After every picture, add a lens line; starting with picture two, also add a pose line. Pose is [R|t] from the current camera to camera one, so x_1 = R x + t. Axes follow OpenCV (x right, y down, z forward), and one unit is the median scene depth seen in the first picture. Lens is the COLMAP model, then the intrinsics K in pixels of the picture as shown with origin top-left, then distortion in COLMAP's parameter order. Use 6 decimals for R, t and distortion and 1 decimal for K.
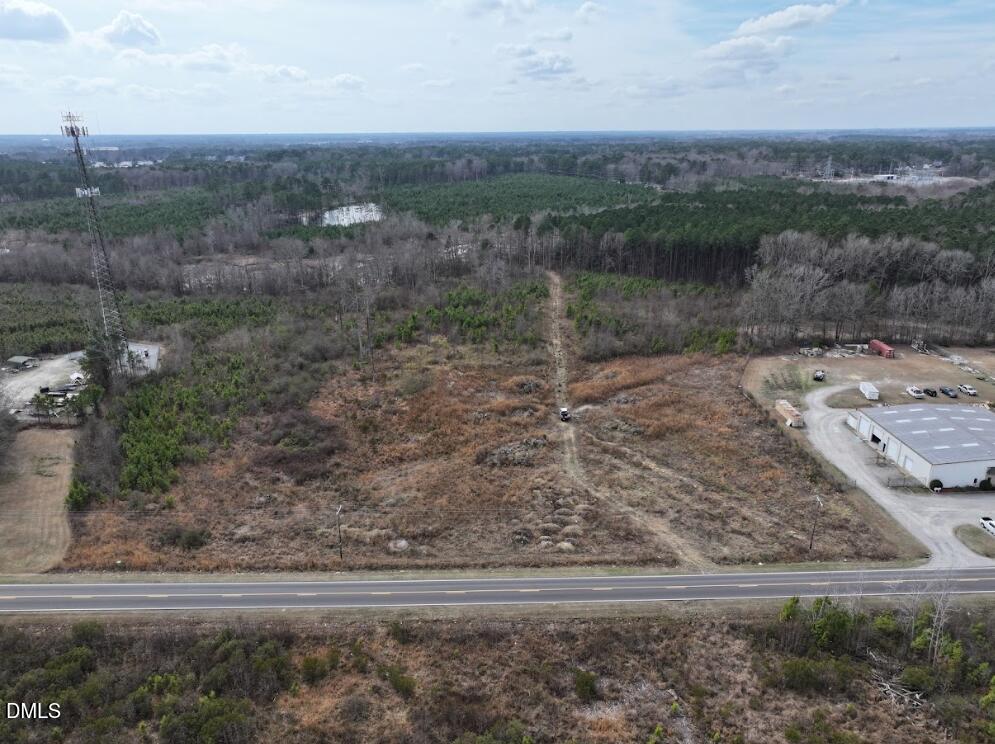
lens RADIAL K [[706.6, 0, 514.9], [0, 706.6, 361.0], [0, 0, 1]] dist [-0.002910, 0.019813]
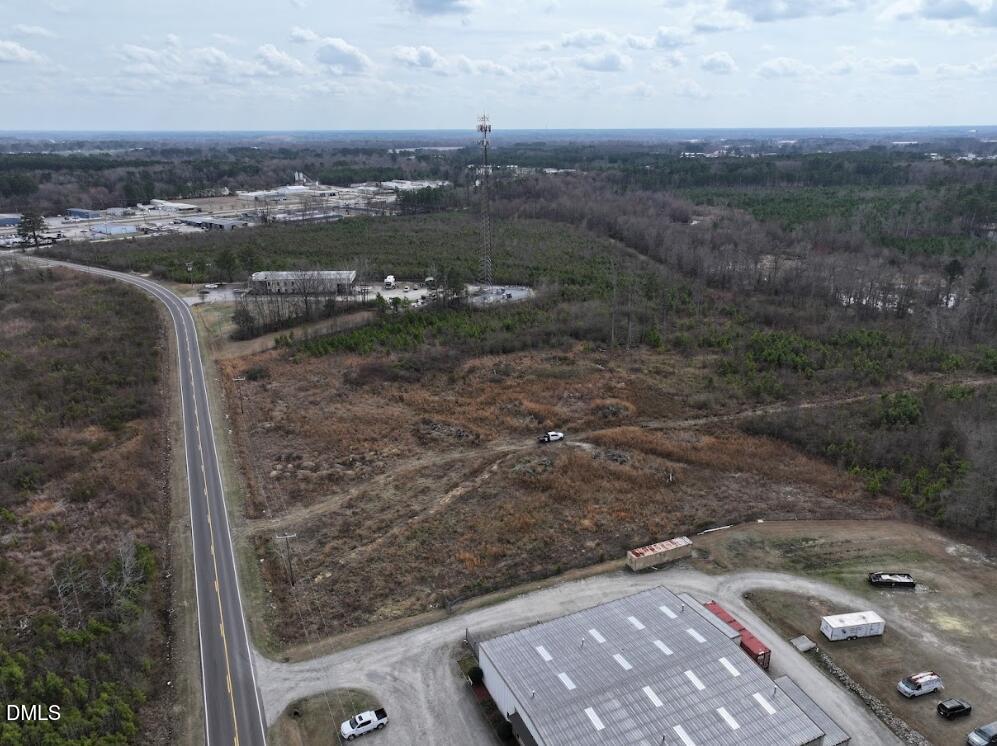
lens RADIAL K [[708.0, 0, 501.1], [0, 708.0, 380.0], [0, 0, 1]] dist [-0.002910, 0.019813]
pose [[0.382992, 0.312823, -0.869171, 0.526107], [-0.282042, 0.935585, 0.212446, -0.110988], [0.879641, 0.163778, 0.446551, 0.328033]]
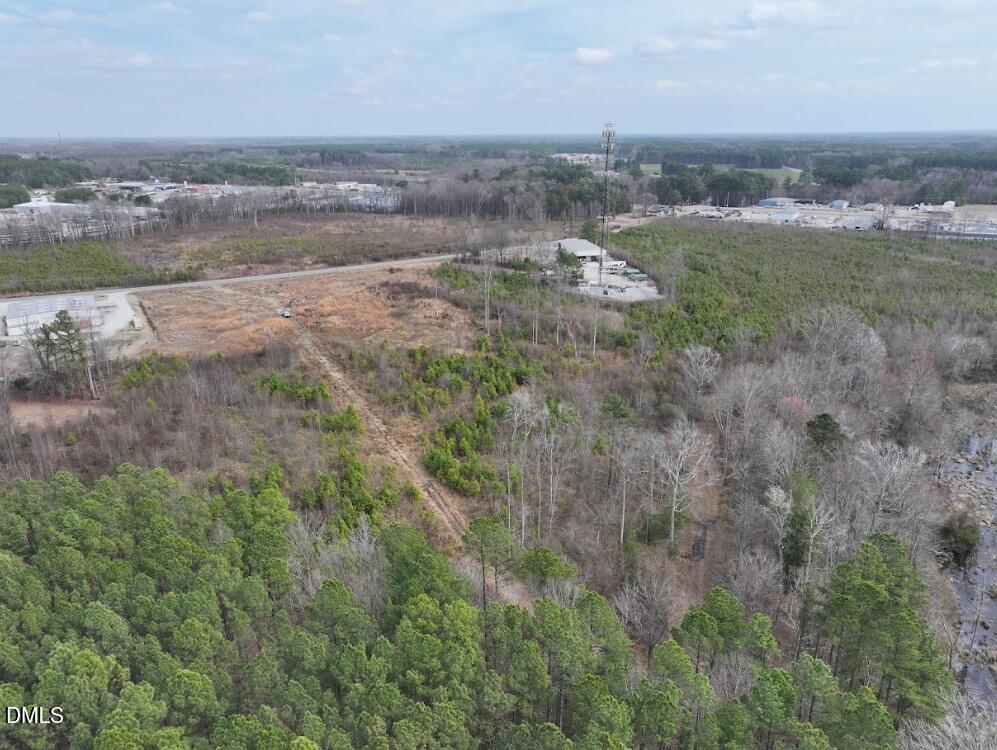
lens RADIAL K [[712.6, 0, 498.1], [0, 712.6, 375.2], [0, 0, 1]] dist [0.000554, 0.005356]
pose [[-0.880198, 0.164365, -0.445237, 0.246045], [-0.133216, 0.814843, 0.564167, -0.503500], [0.455528, 0.555891, -0.695327, 1.543387]]
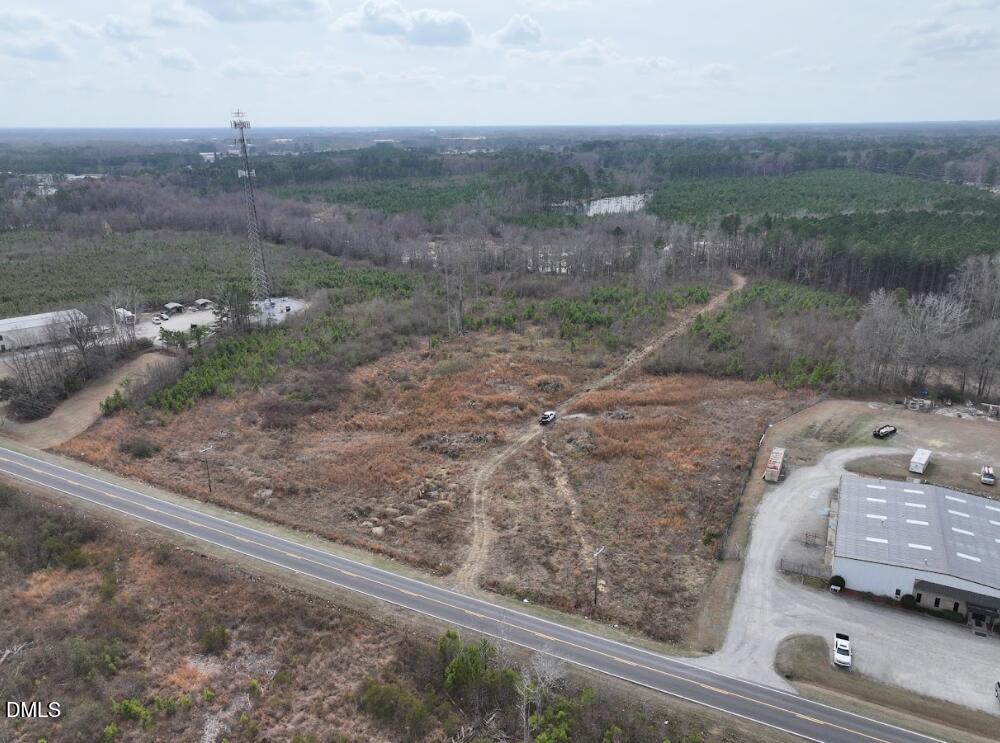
lens RADIAL K [[710.1, 0, 510.2], [0, 710.1, 367.7], [0, 0, 1]] dist [-0.002910, 0.019813]
pose [[0.885456, 0.151105, -0.439471, 0.280999], [-0.142794, 0.988378, 0.052135, -0.023018], [0.442242, 0.016591, 0.896742, 0.065645]]
